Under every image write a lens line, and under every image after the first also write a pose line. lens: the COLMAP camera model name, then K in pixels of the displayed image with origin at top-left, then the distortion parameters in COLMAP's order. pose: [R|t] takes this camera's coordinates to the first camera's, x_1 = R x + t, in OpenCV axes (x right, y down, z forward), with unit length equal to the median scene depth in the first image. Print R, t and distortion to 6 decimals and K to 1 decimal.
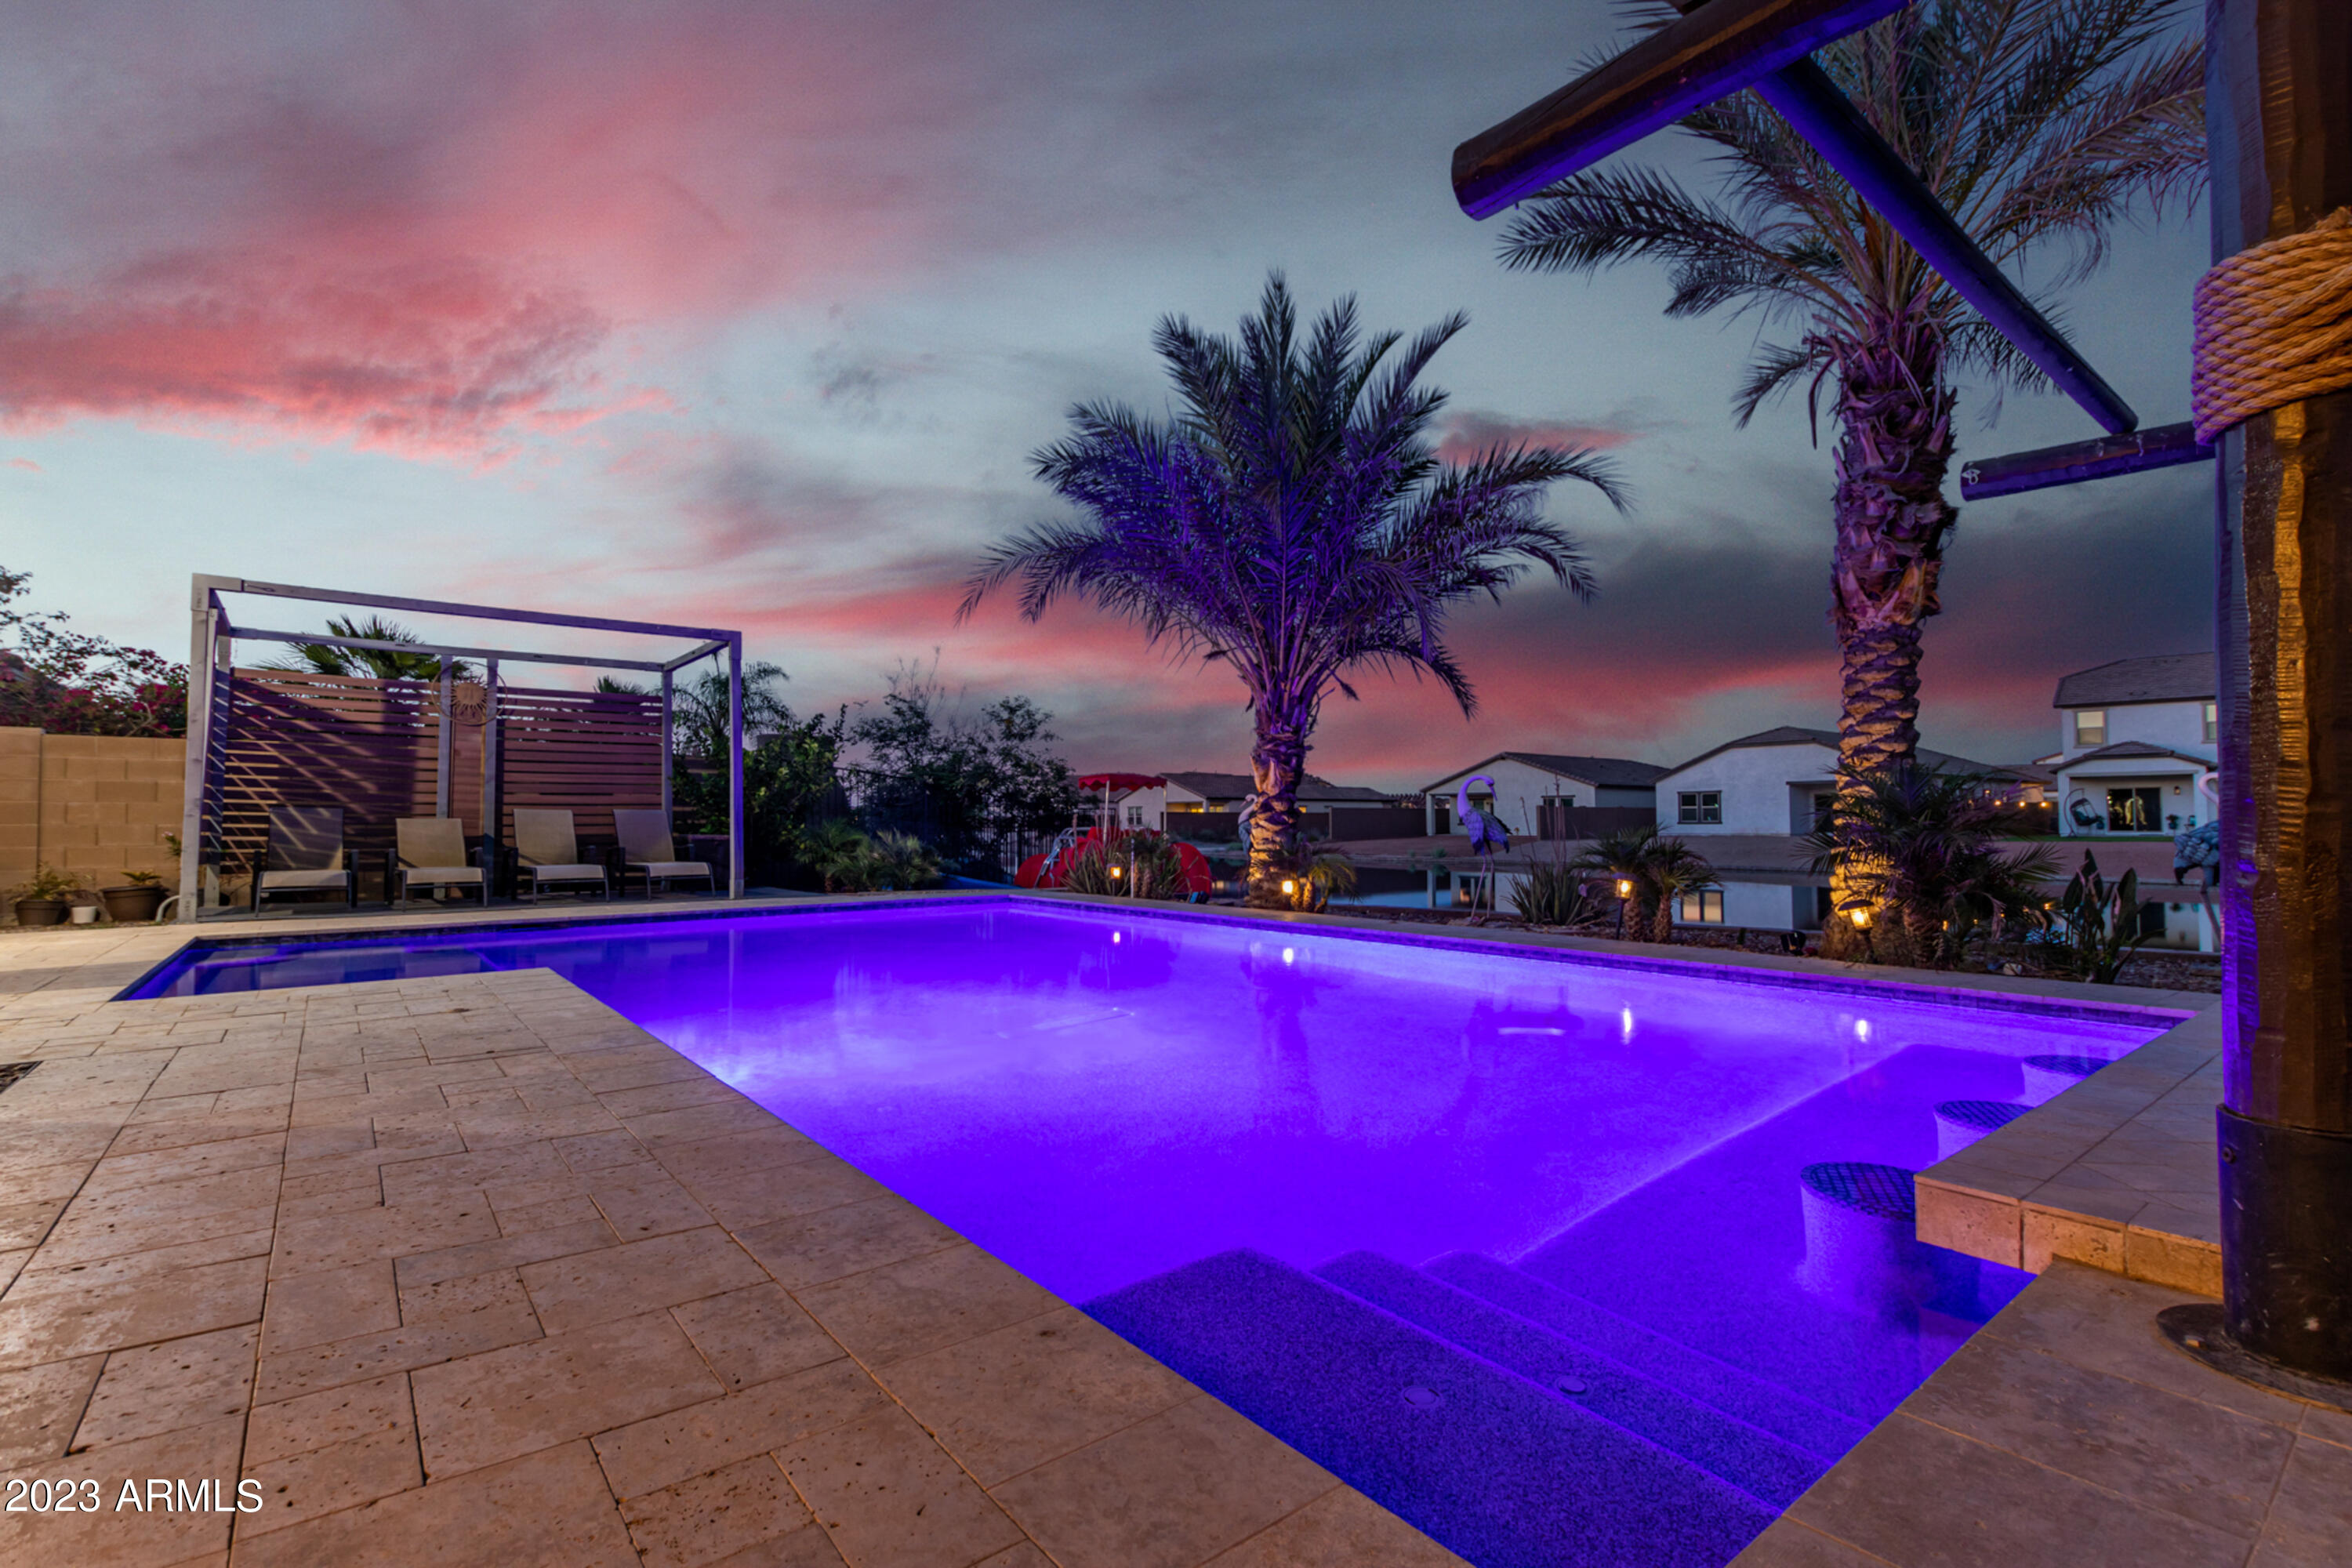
lens RADIAL K [[1070.0, 0, 1182.7], [0, 1070.0, 780.7], [0, 0, 1]] dist [0.010765, -0.000448]
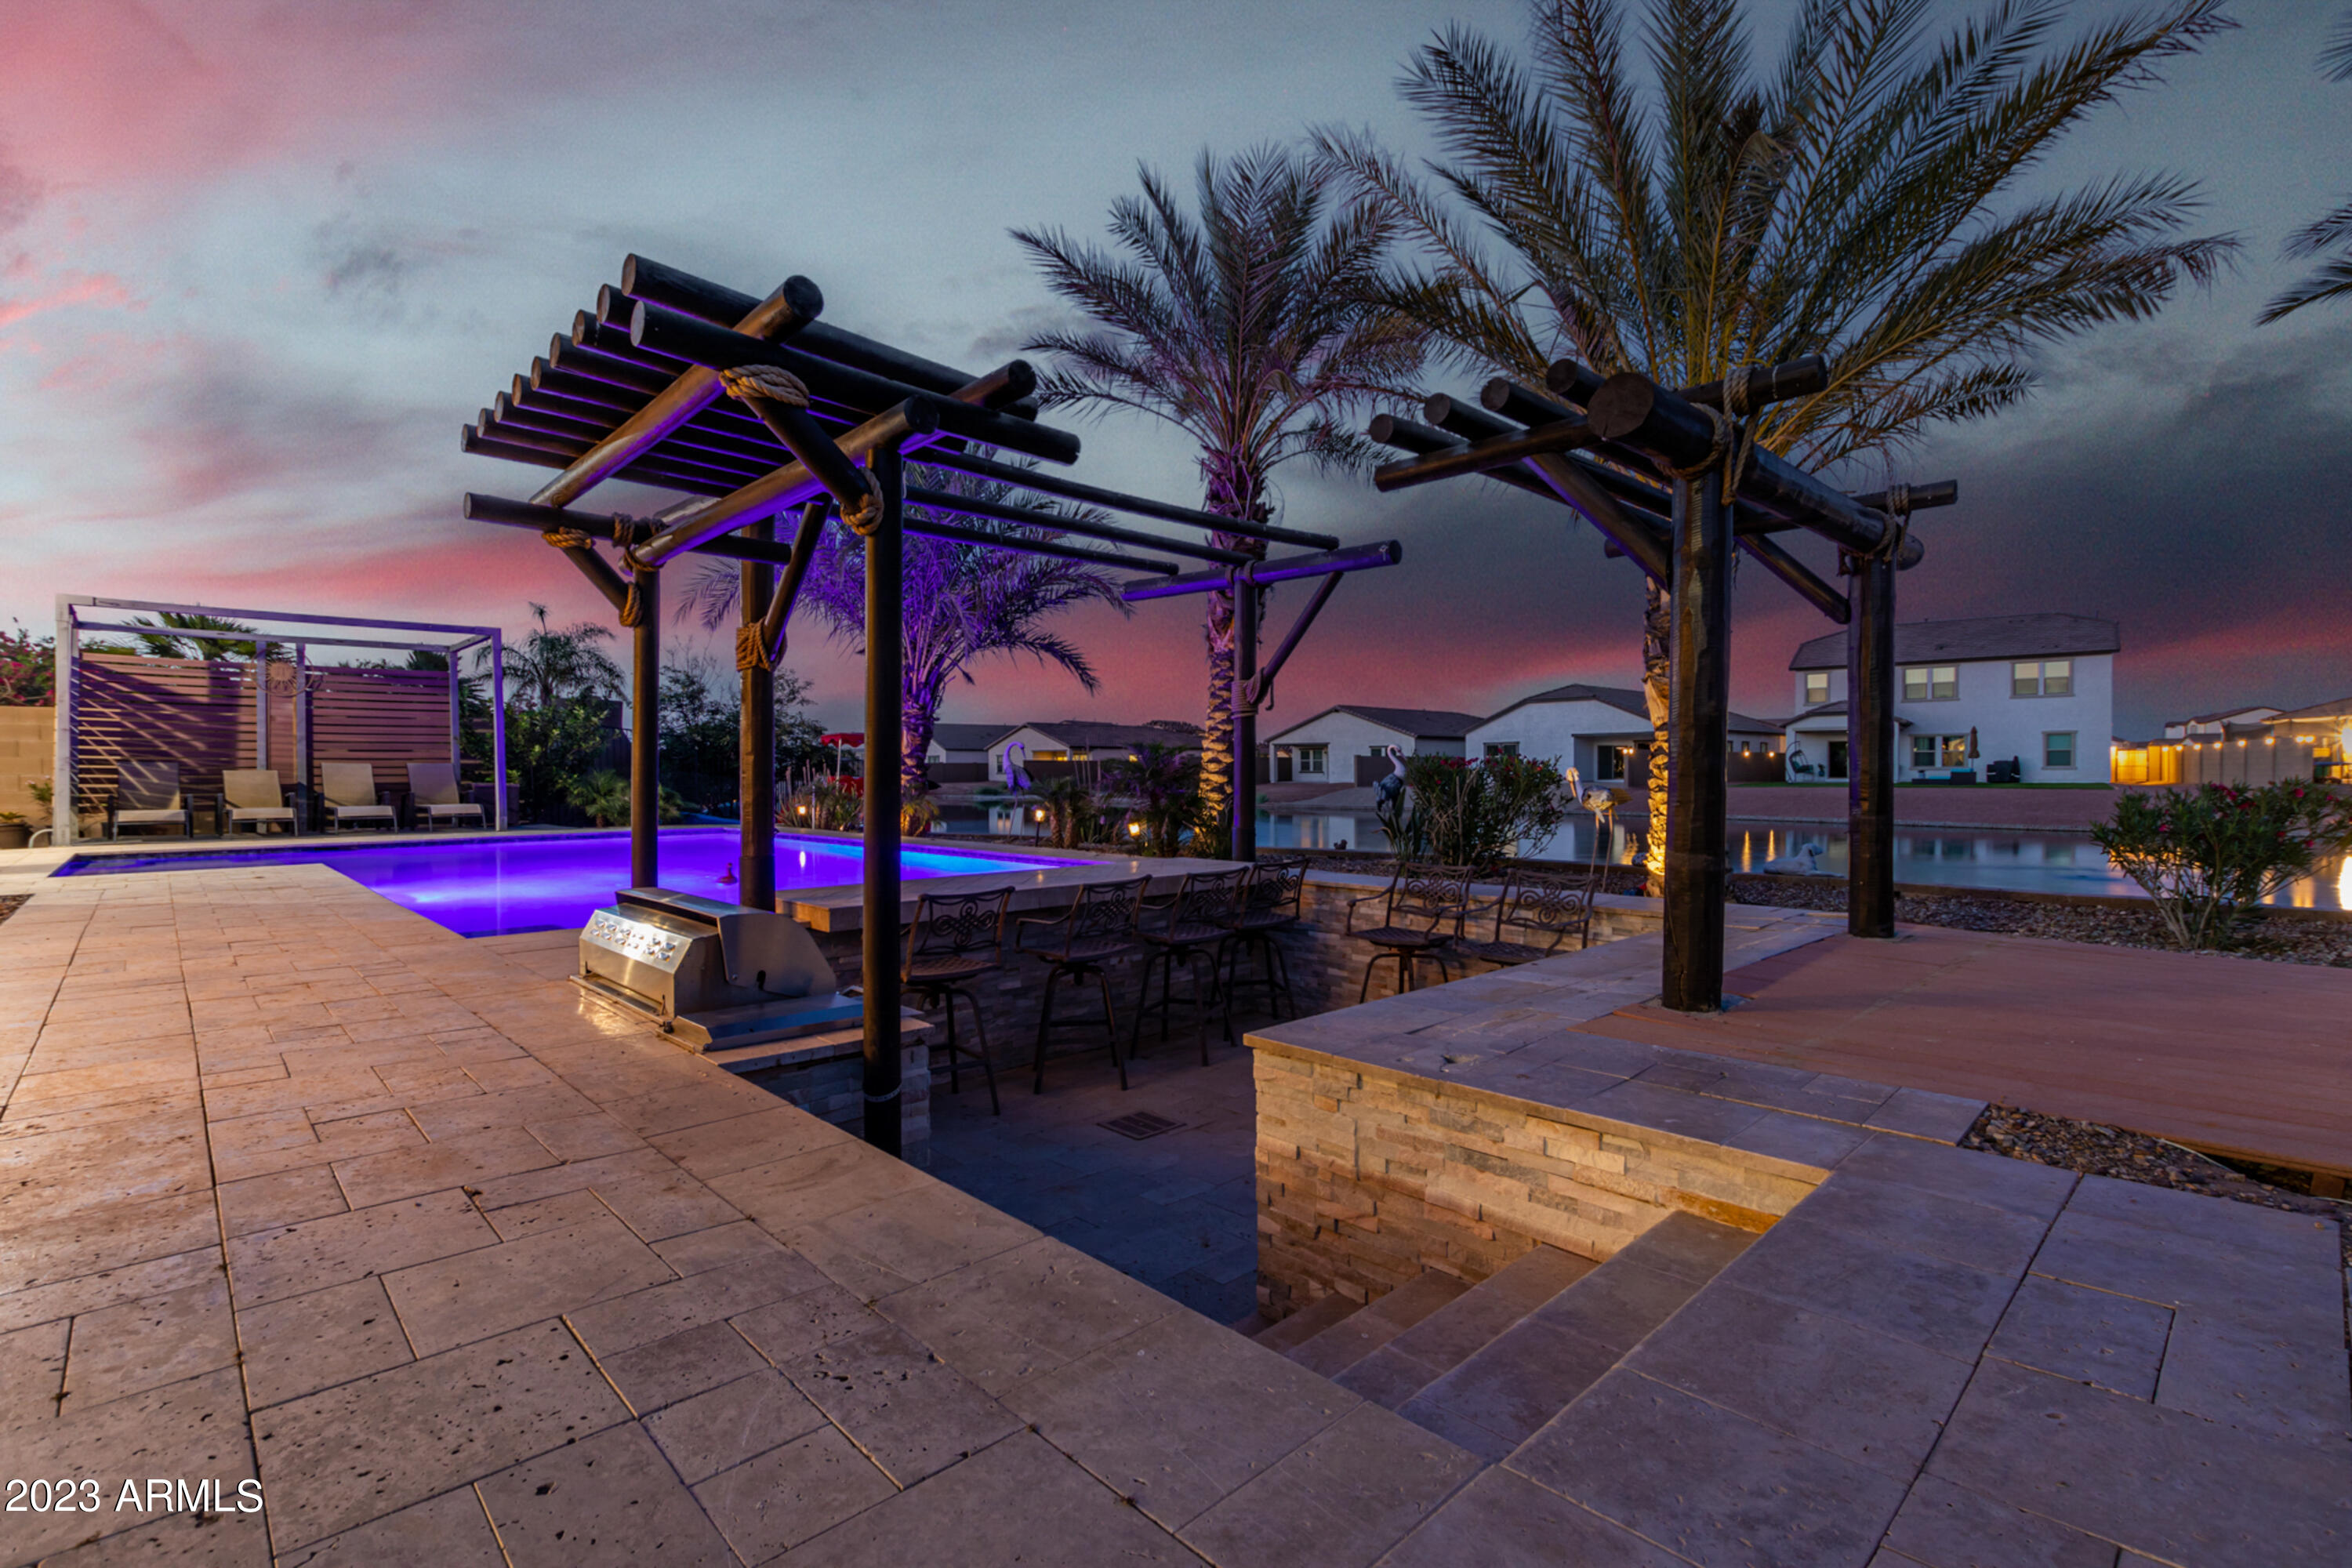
lens RADIAL K [[1070.0, 0, 1172.6], [0, 1070.0, 778.8], [0, 0, 1]] dist [0.010765, -0.000448]
pose [[0.996184, -0.000854, 0.087270, 0.281069], [-0.003266, 0.998887, 0.047051, -0.018695], [-0.087213, -0.047157, 0.995073, -0.374203]]
